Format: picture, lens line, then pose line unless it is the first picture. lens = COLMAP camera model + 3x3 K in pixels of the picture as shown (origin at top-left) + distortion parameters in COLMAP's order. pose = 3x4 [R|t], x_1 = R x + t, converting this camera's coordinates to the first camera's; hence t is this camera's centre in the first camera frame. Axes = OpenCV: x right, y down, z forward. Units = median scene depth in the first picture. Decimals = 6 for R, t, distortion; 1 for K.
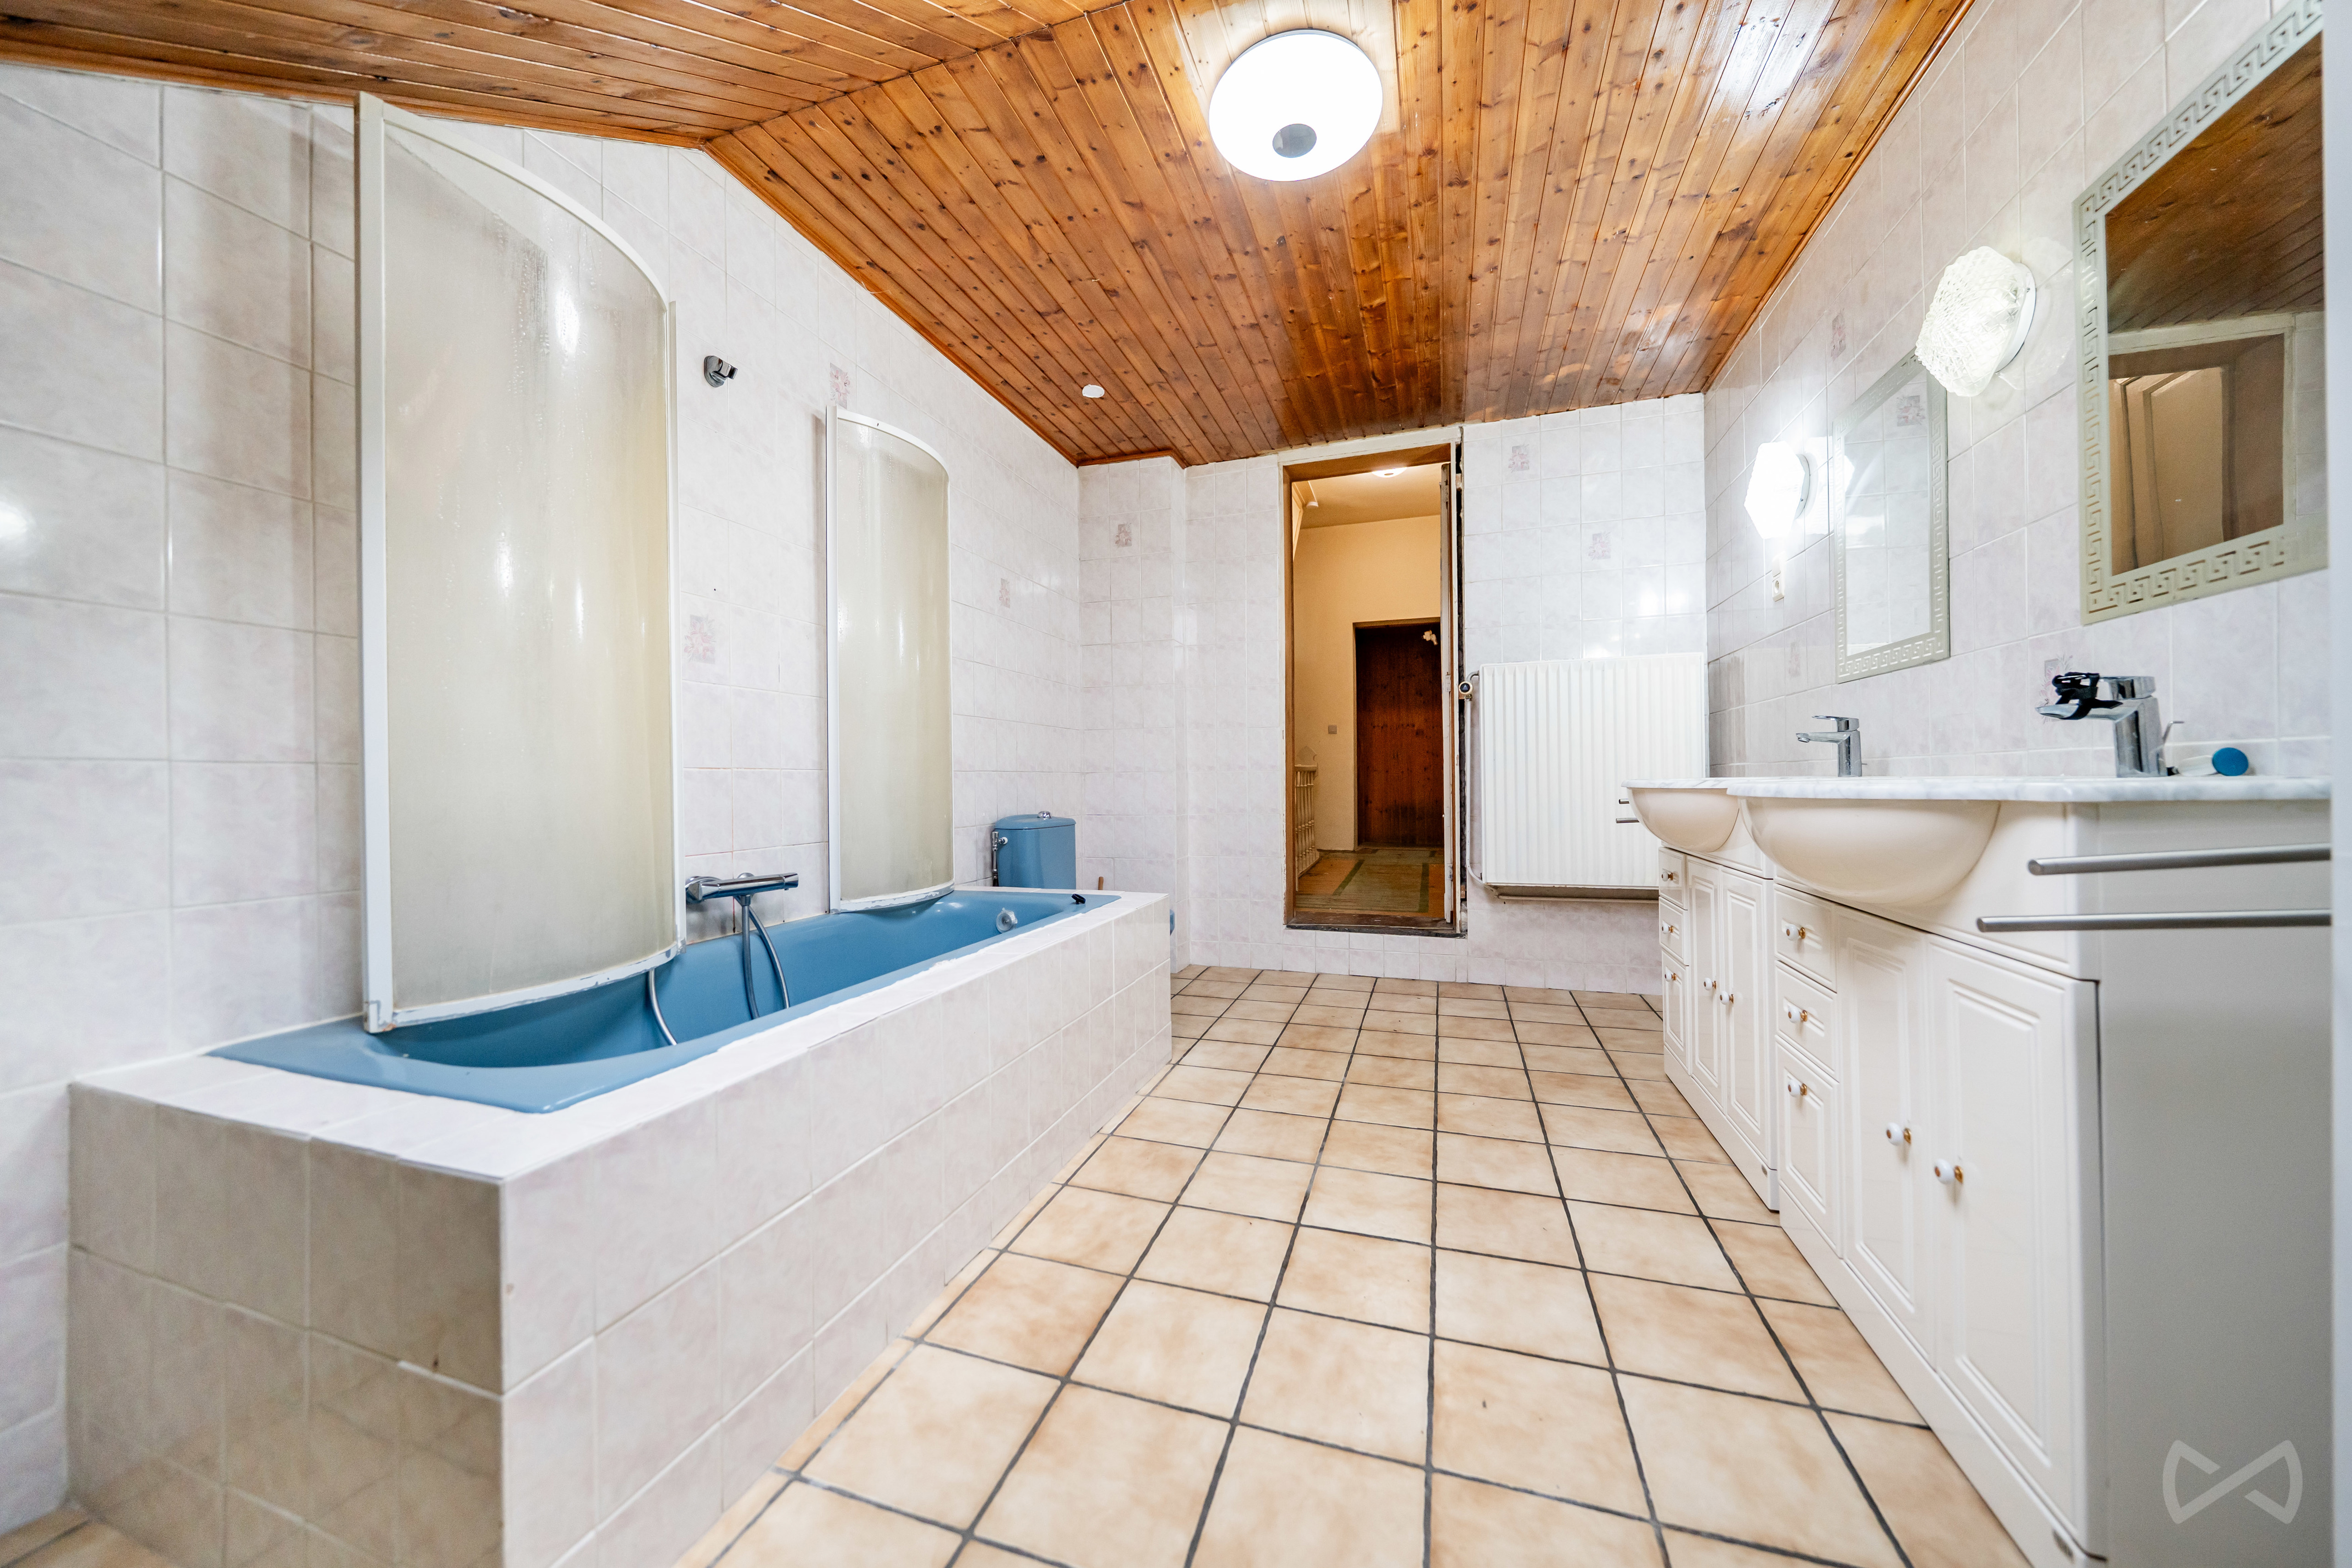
lens RADIAL K [[797.1, 0, 1184.8], [0, 797.1, 783.1], [0, 0, 1]] dist [-0.005692, -0.000167]
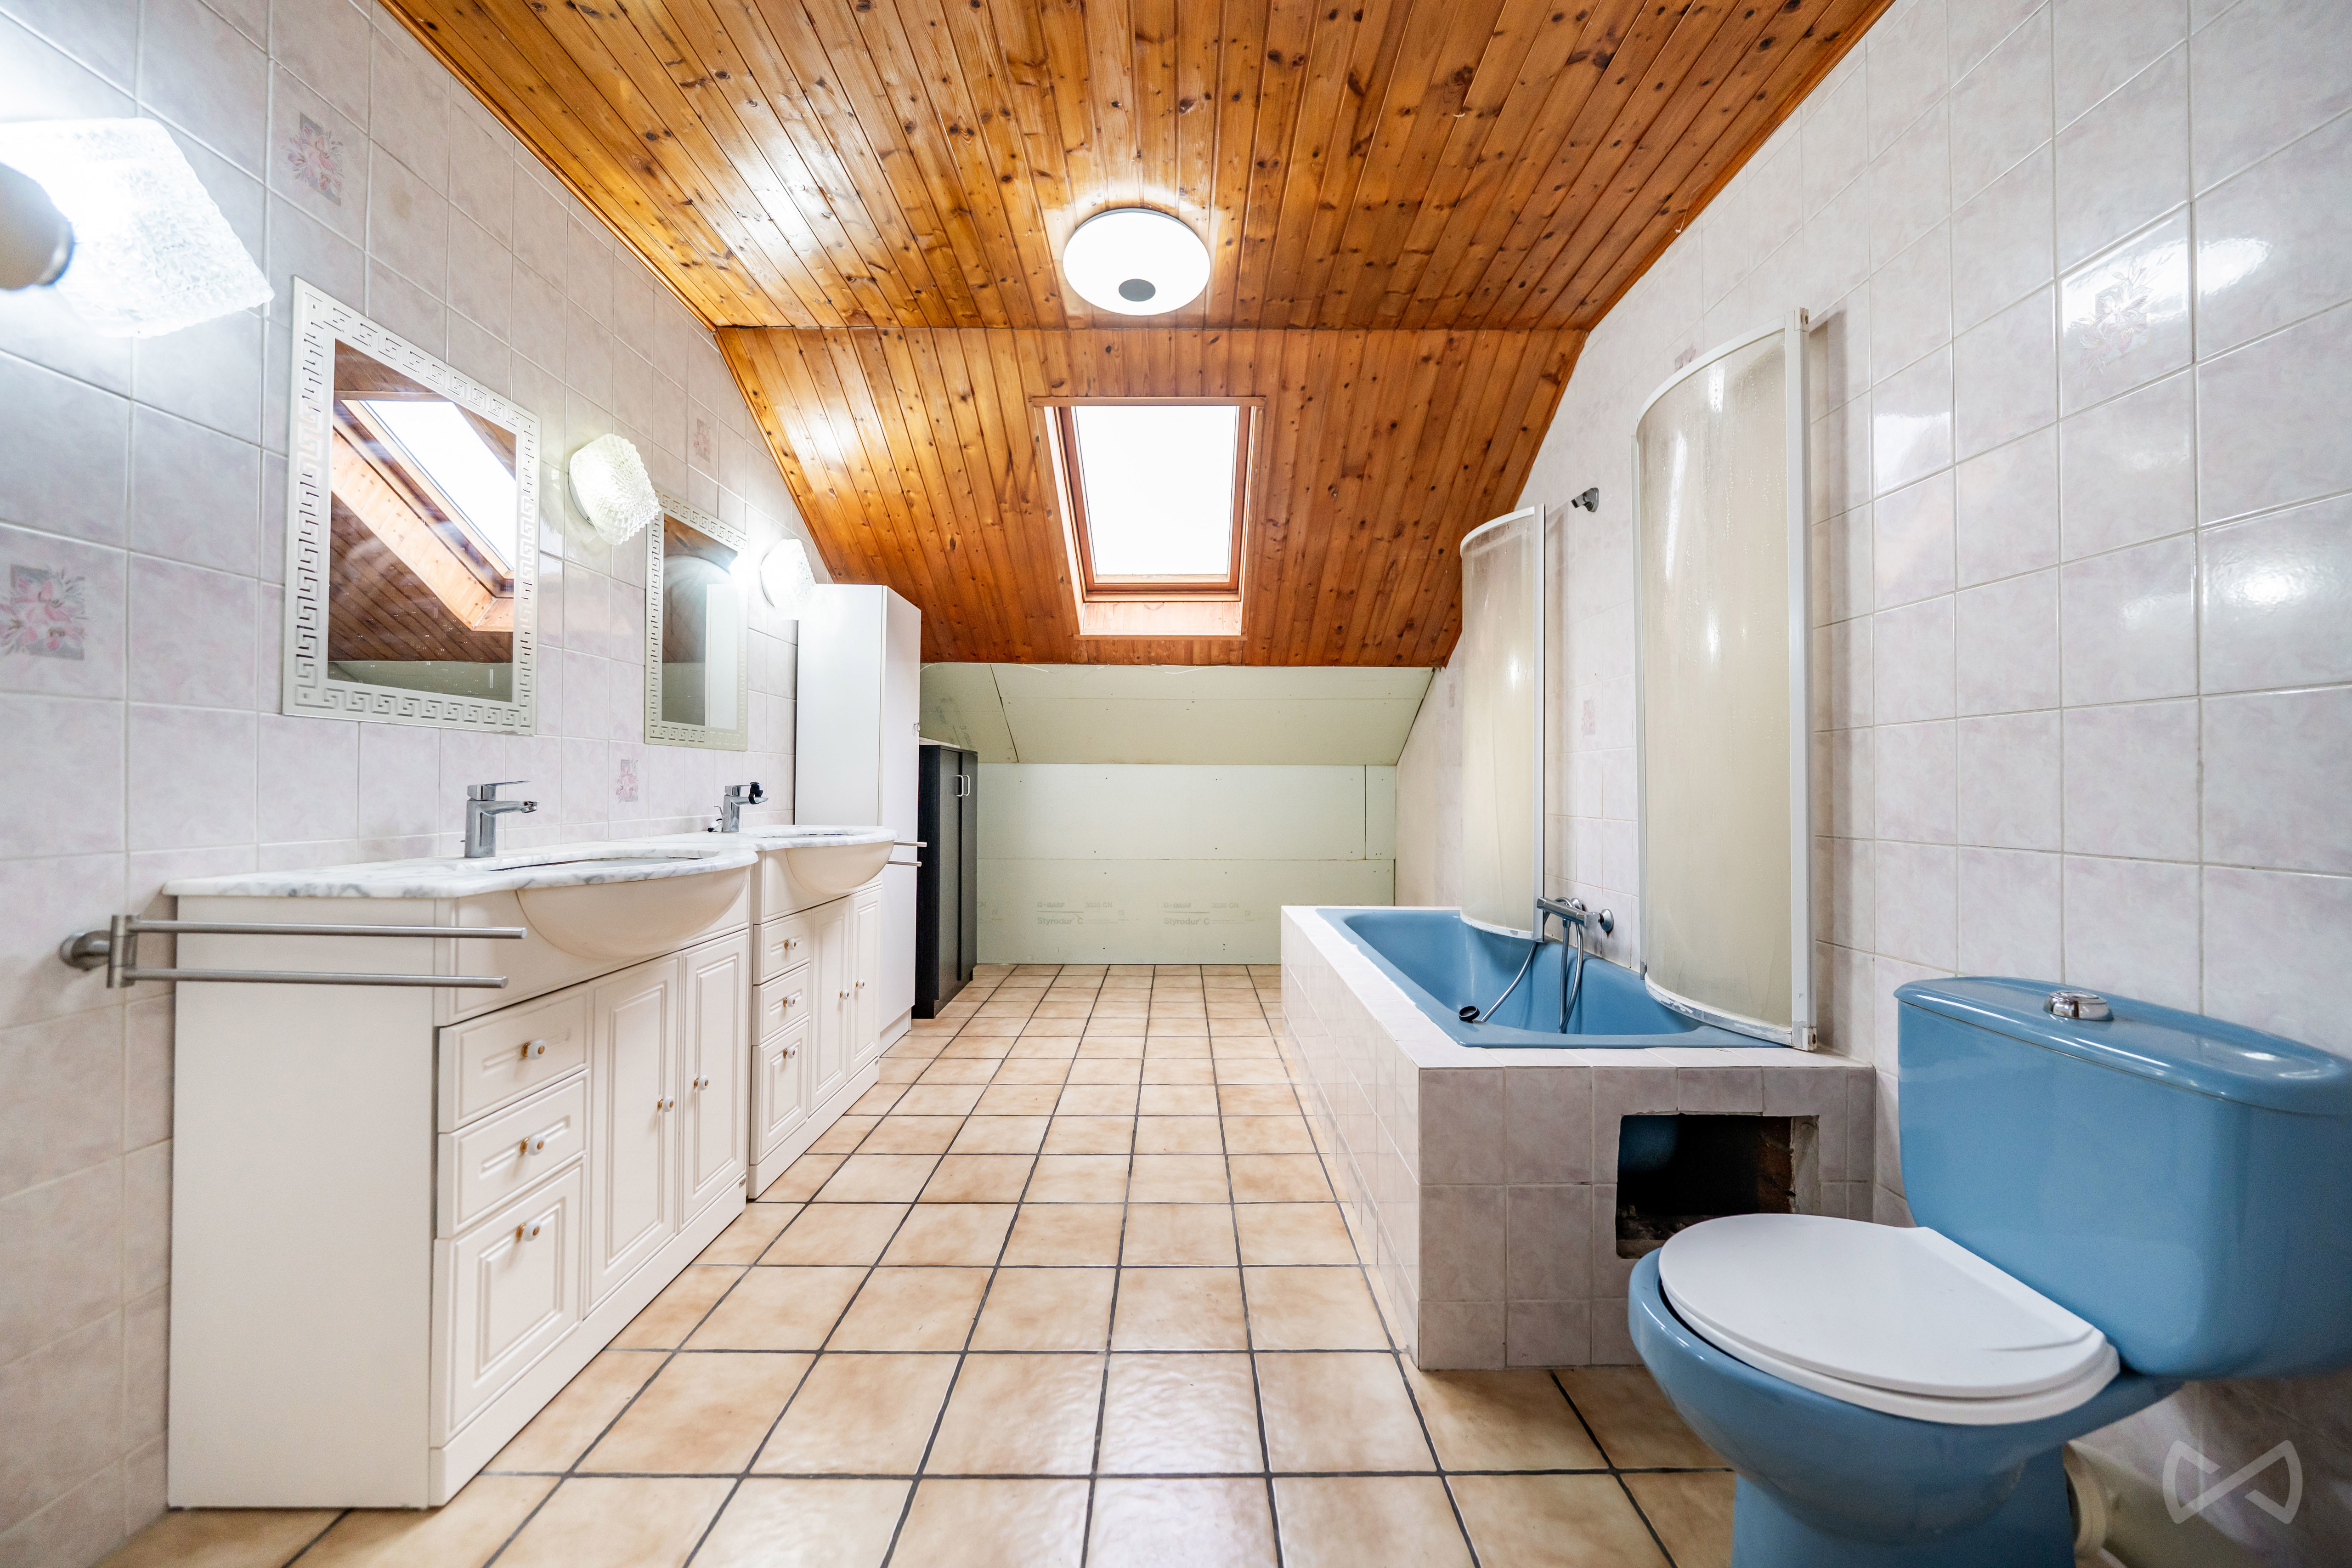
lens RADIAL K [[797.1, 0, 1183.5], [0, 797.1, 779.4], [0, 0, 1]] dist [-0.005692, -0.000167]
pose [[-0.949099, 0.004931, -0.314938, 0.428298], [0.005848, 0.999981, -0.001966, -0.082795], [0.314923, -0.003708, -0.949110, 2.049921]]
